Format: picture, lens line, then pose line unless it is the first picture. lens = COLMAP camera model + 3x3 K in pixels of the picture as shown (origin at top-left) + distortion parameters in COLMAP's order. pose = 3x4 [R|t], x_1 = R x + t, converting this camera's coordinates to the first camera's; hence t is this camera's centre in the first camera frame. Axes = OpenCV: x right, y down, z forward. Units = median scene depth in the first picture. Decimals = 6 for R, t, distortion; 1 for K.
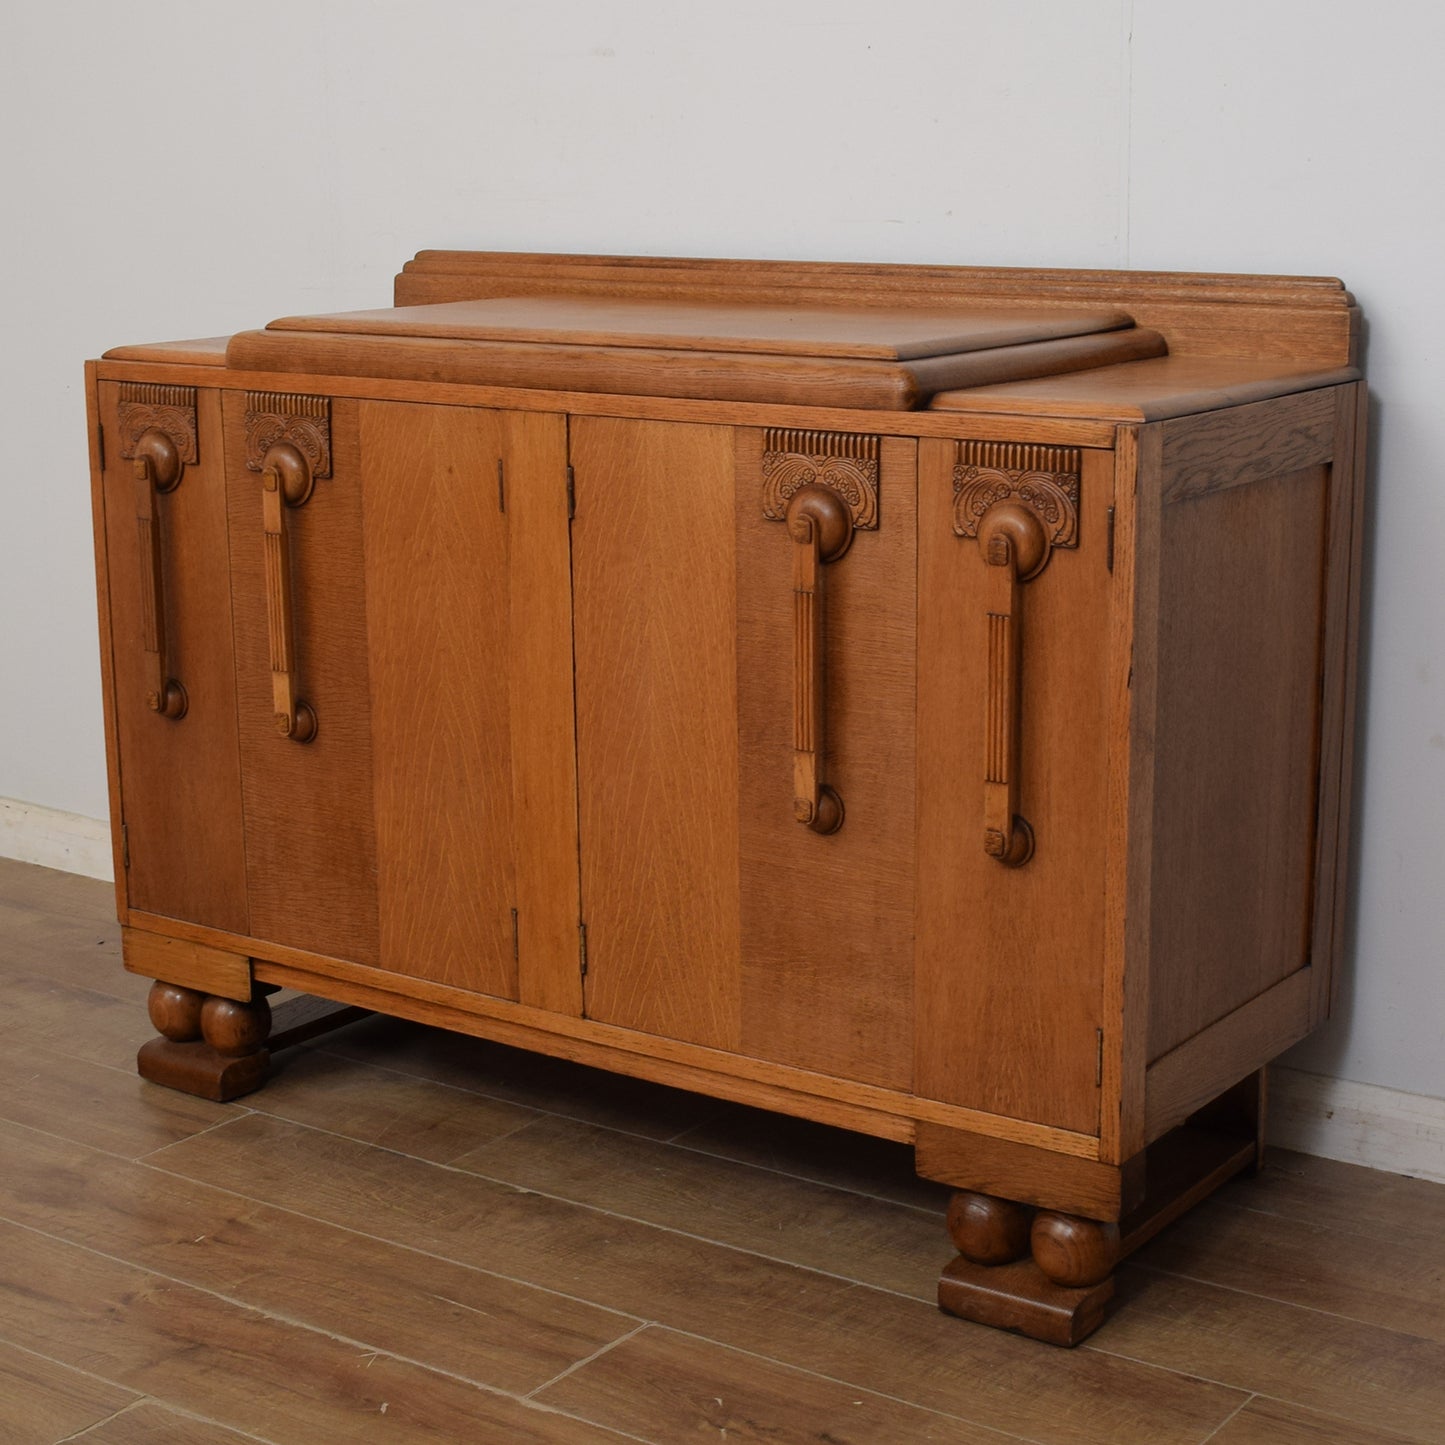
lens RADIAL K [[2633.2, 0, 782.2], [0, 2633.2, 740.2], [0, 0, 1]] dist [-0.074208, -0.089653]
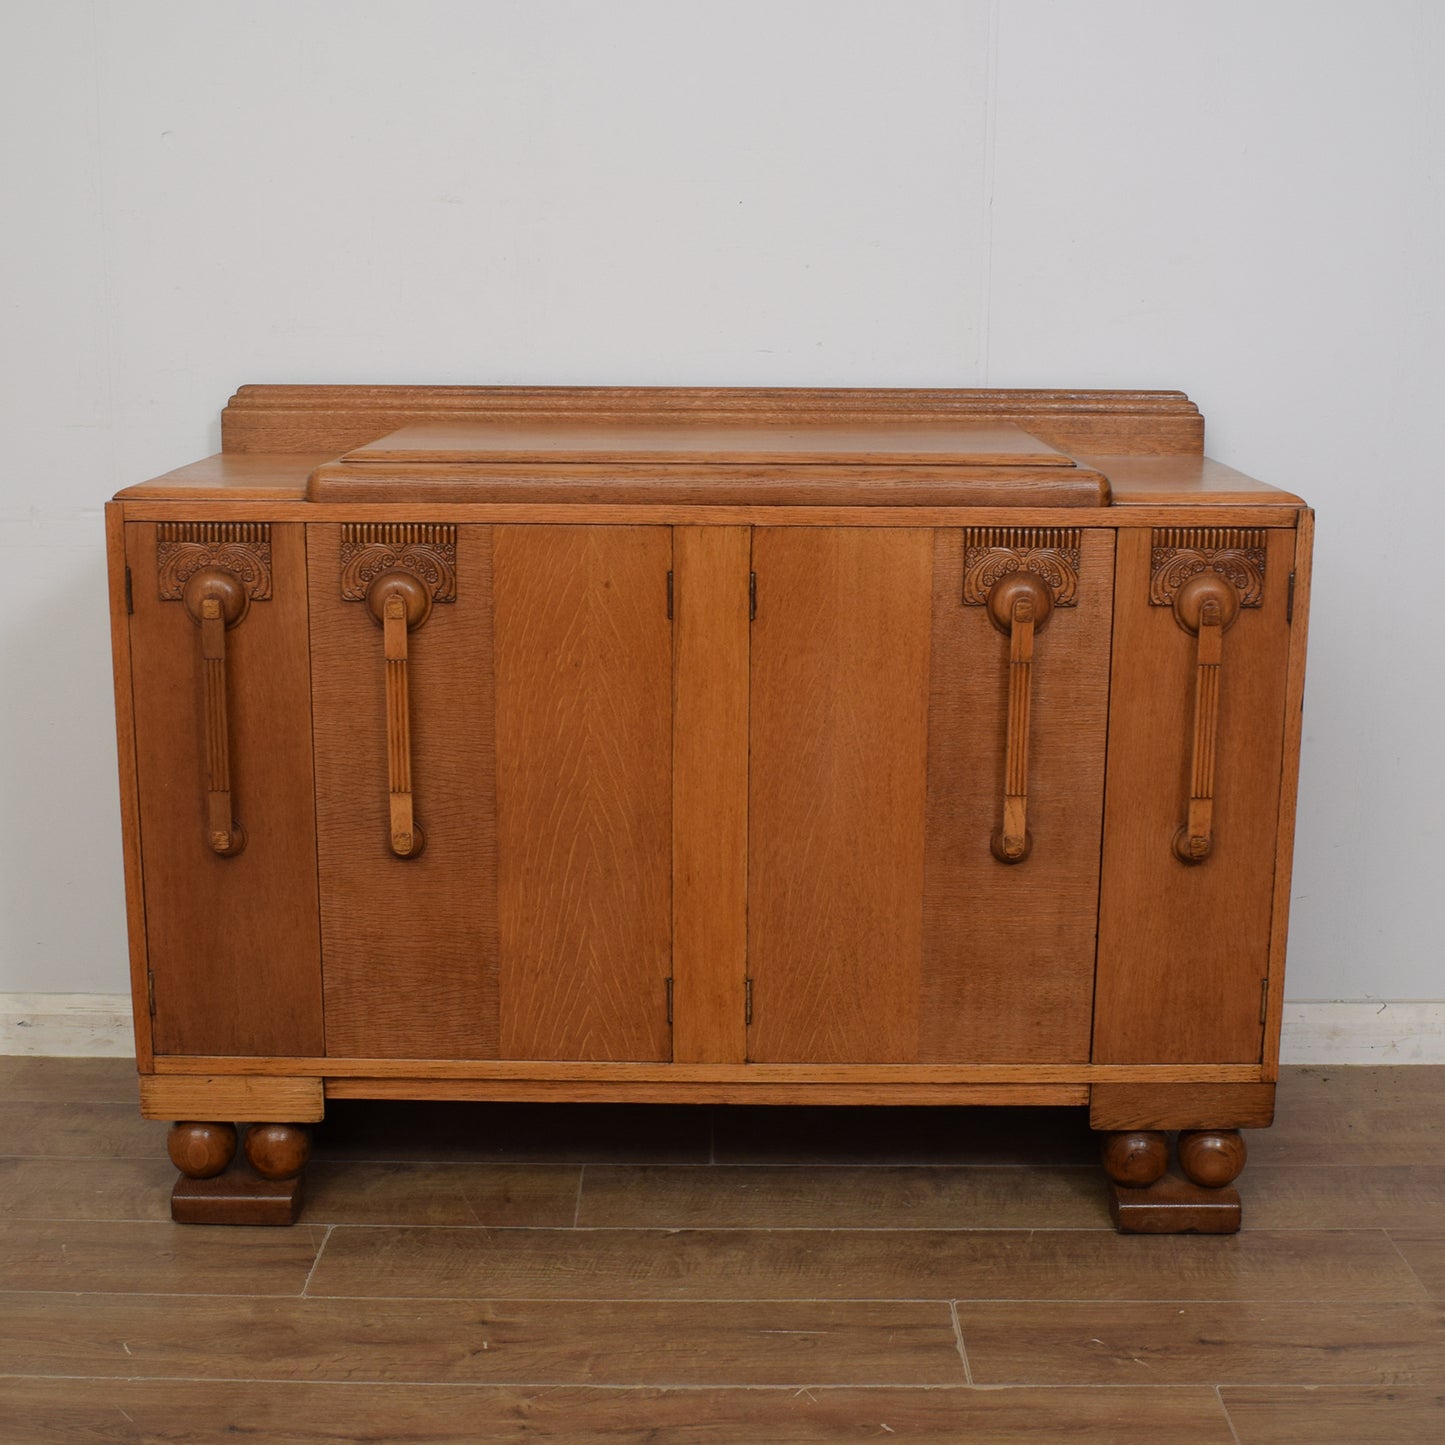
lens RADIAL K [[2162.5, 0, 720.2], [0, 2162.5, 775.2], [0, 0, 1]] dist [-0.085588, -0.026348]
pose [[0.823539, -0.118520, 0.554740, -0.607417], [0.118295, 0.992311, 0.036392, -0.053423], [-0.554788, 0.035653, 0.831227, 0.245851]]
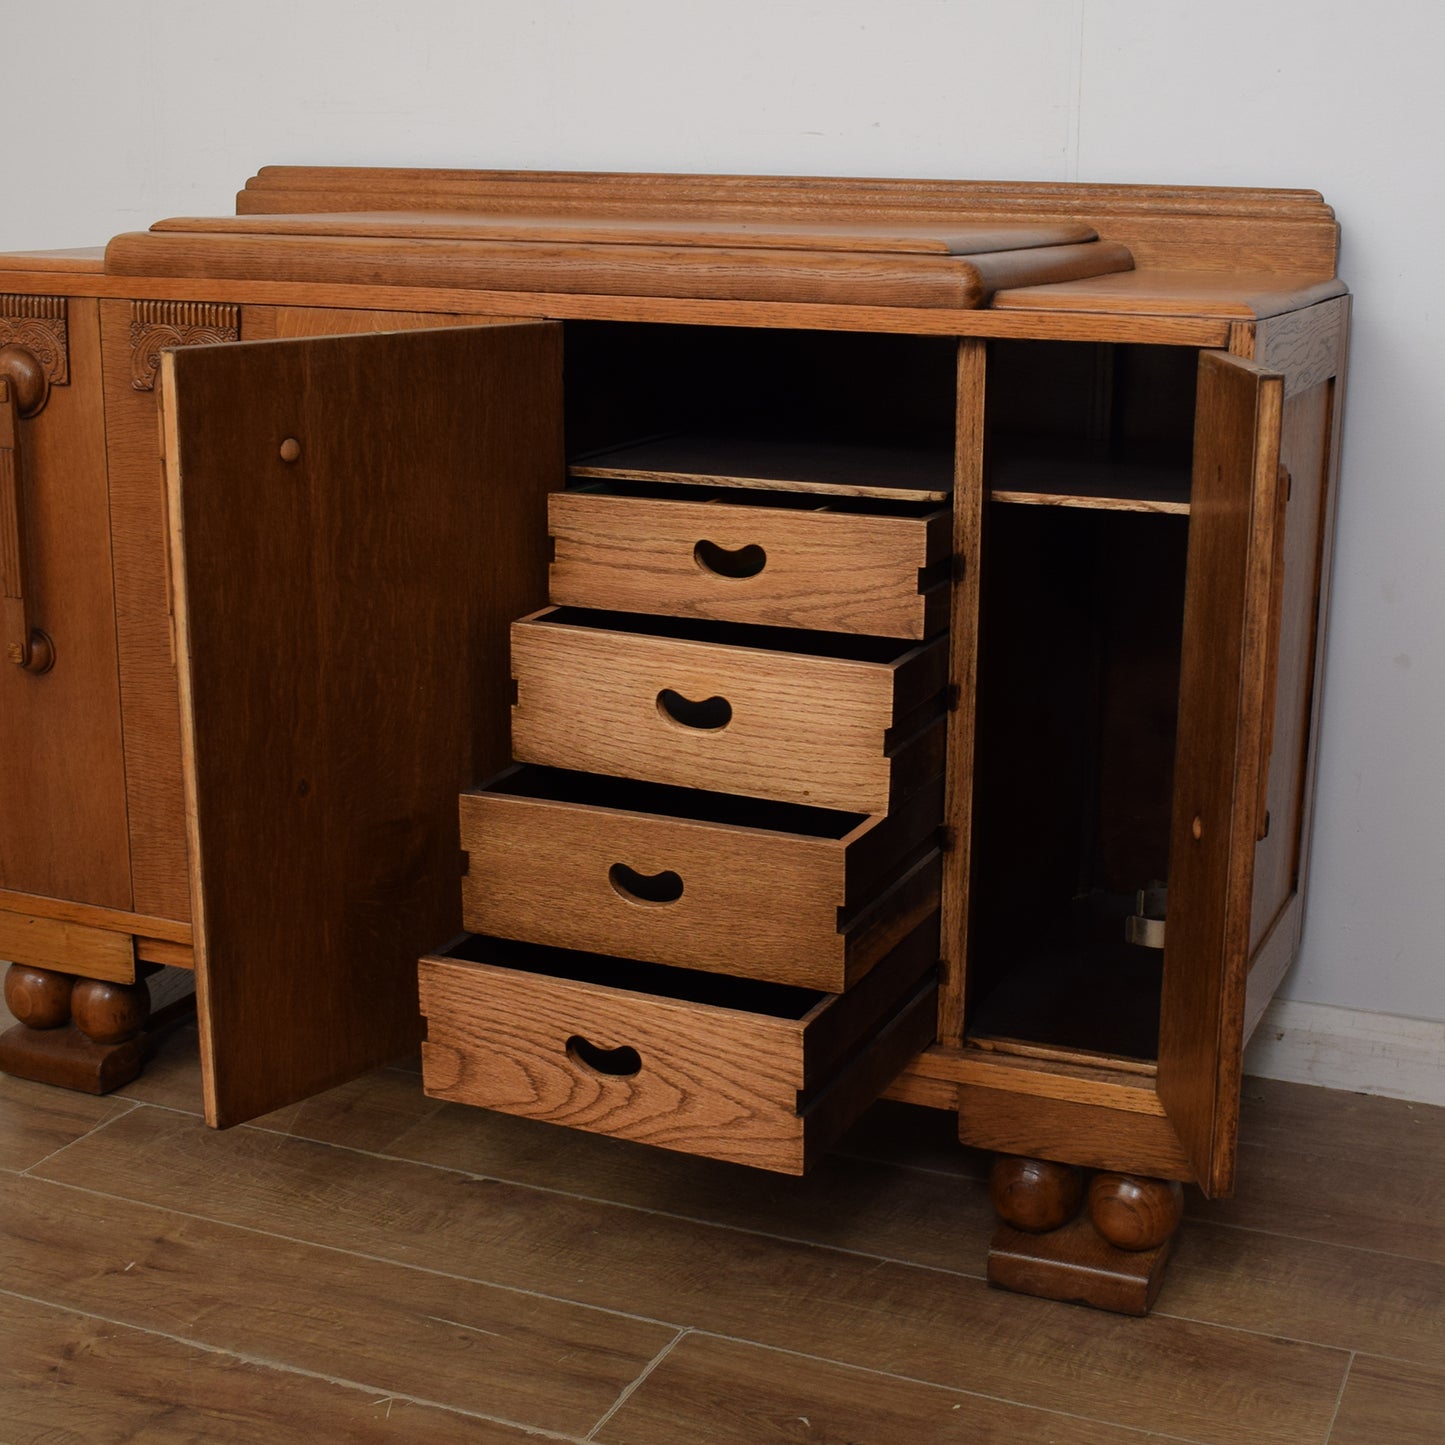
lens RADIAL K [[2191.7, 0, 842.4], [0, 2191.7, 707.8], [0, 0, 1]] dist [-0.088388, -0.001544]
pose [[0.972238, -0.030796, 0.231959, -0.157442], [0.026932, 0.999441, 0.019807, -0.004079], [-0.232439, -0.013010, 0.972524, 0.252897]]
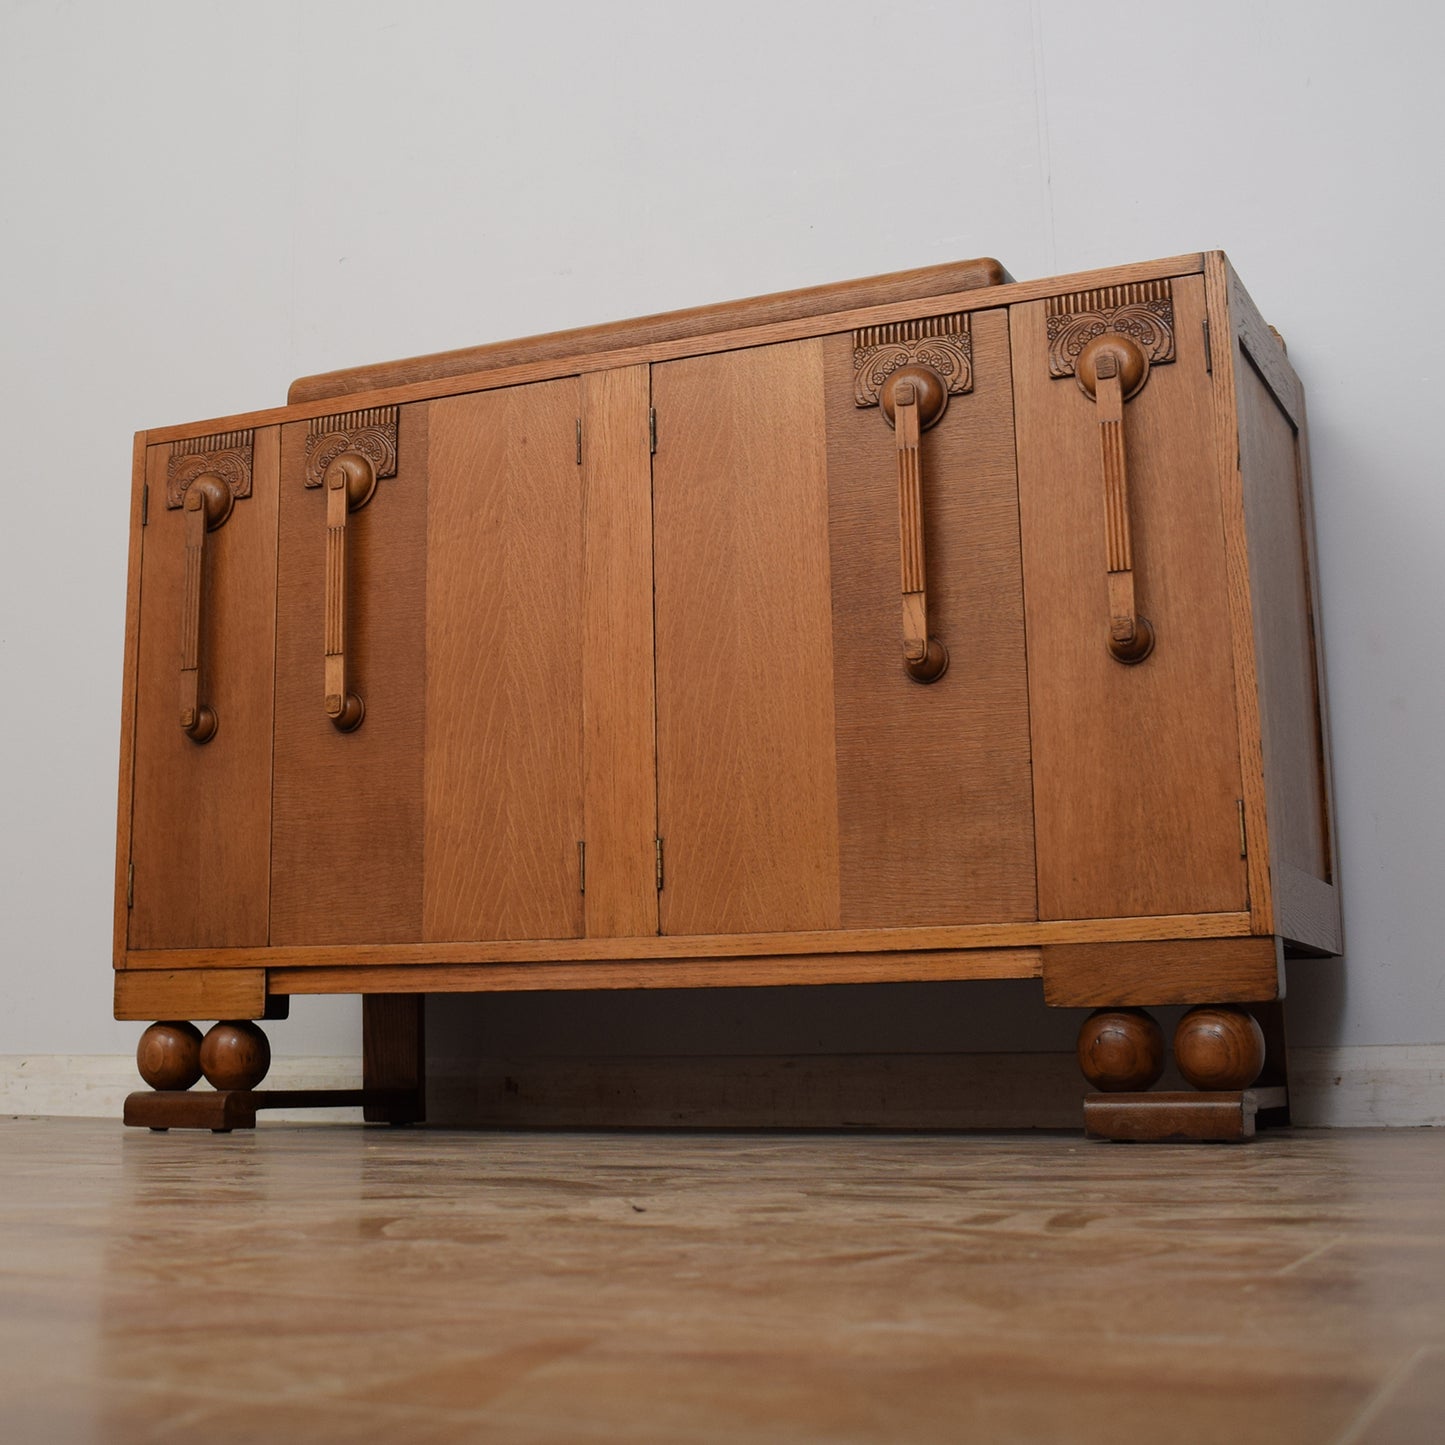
lens RADIAL K [[2197.5, 0, 528.5], [0, 2197.5, 591.6], [0, 0, 1]] dist [-0.091669, 0.002433]
pose [[0.992588, 0.031030, 0.117500, -0.237931], [0.022916, 0.901718, -0.431717, 0.363519], [-0.119348, 0.431210, 0.894323, 0.207307]]
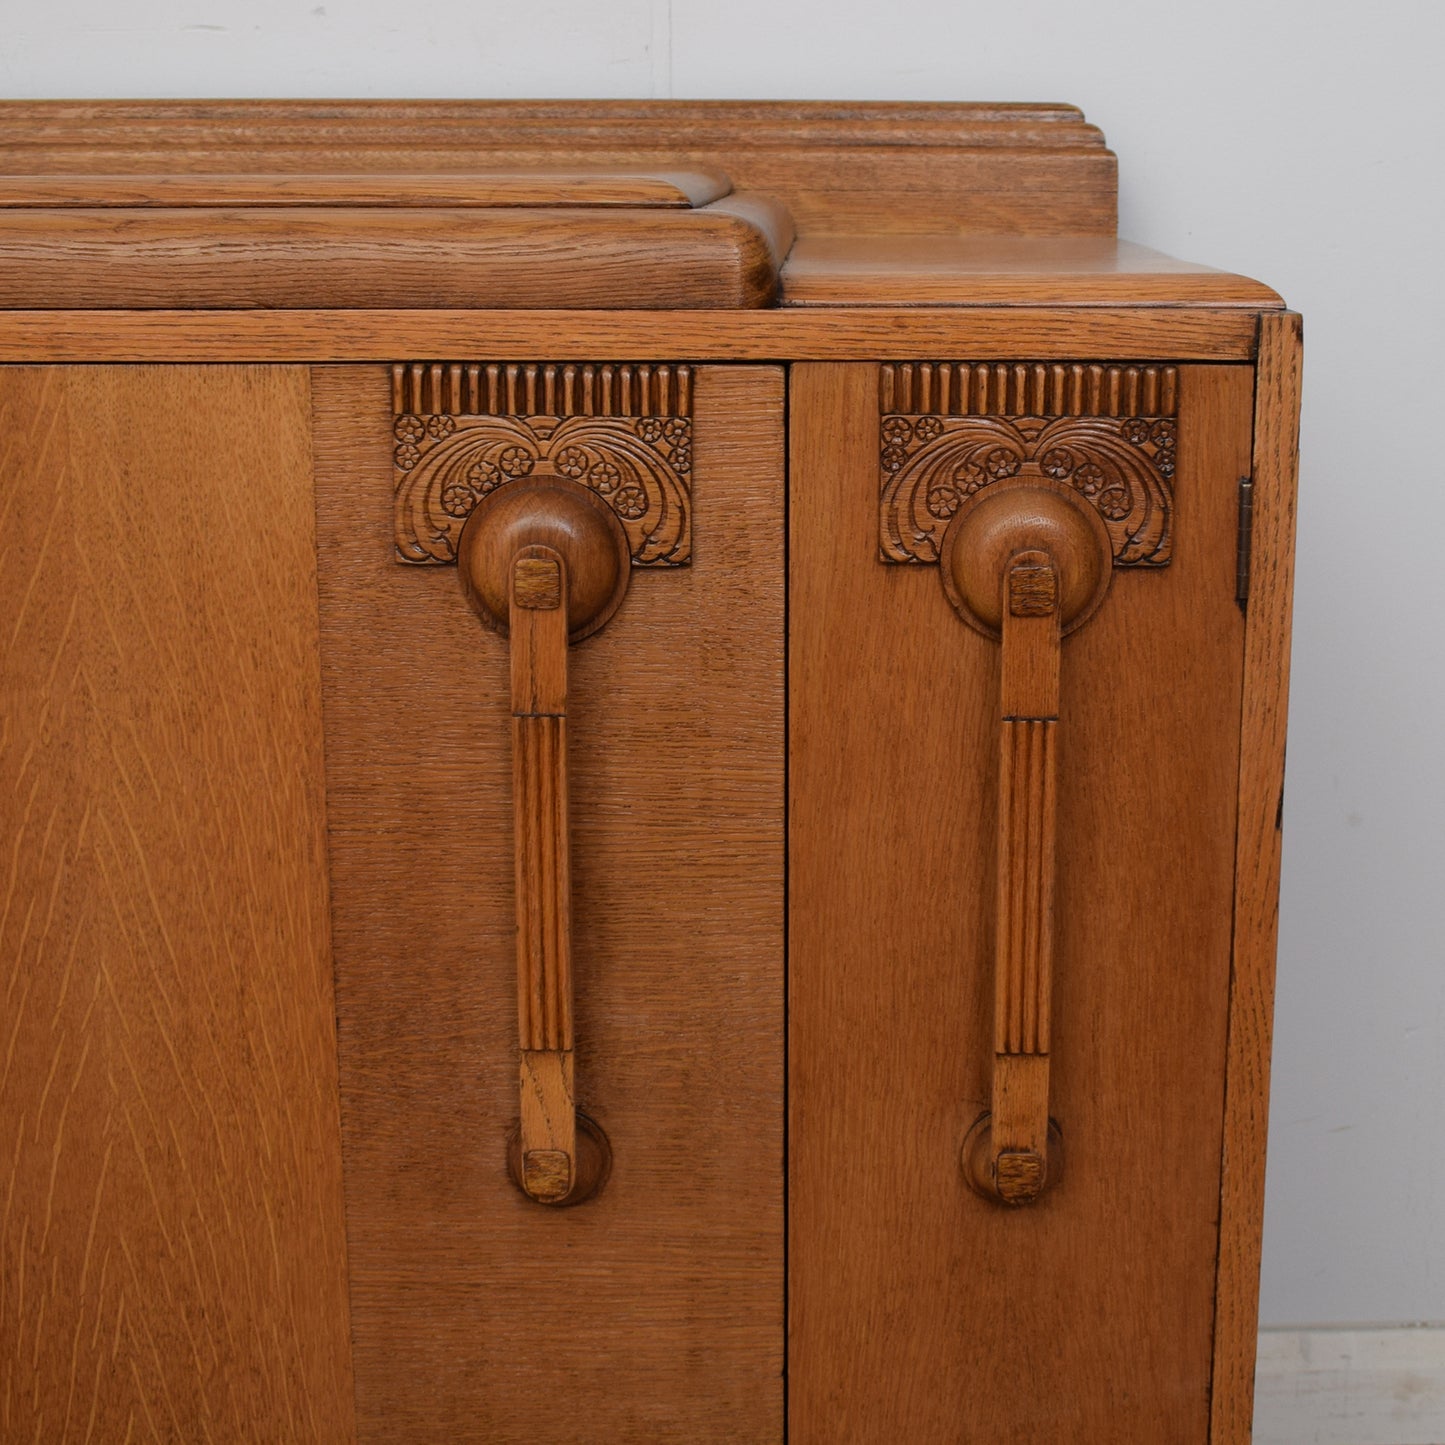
lens RADIAL K [[2385.7, 0, 893.9], [0, 2385.7, 664.2], [0, 0, 1]] dist [-0.094135, -0.010804]
pose [[0.802261, -0.108185, 0.587089, -0.171757], [0.120458, 0.992550, 0.018294, -0.060602], [-0.584695, 0.056043, 0.809315, 0.584151]]
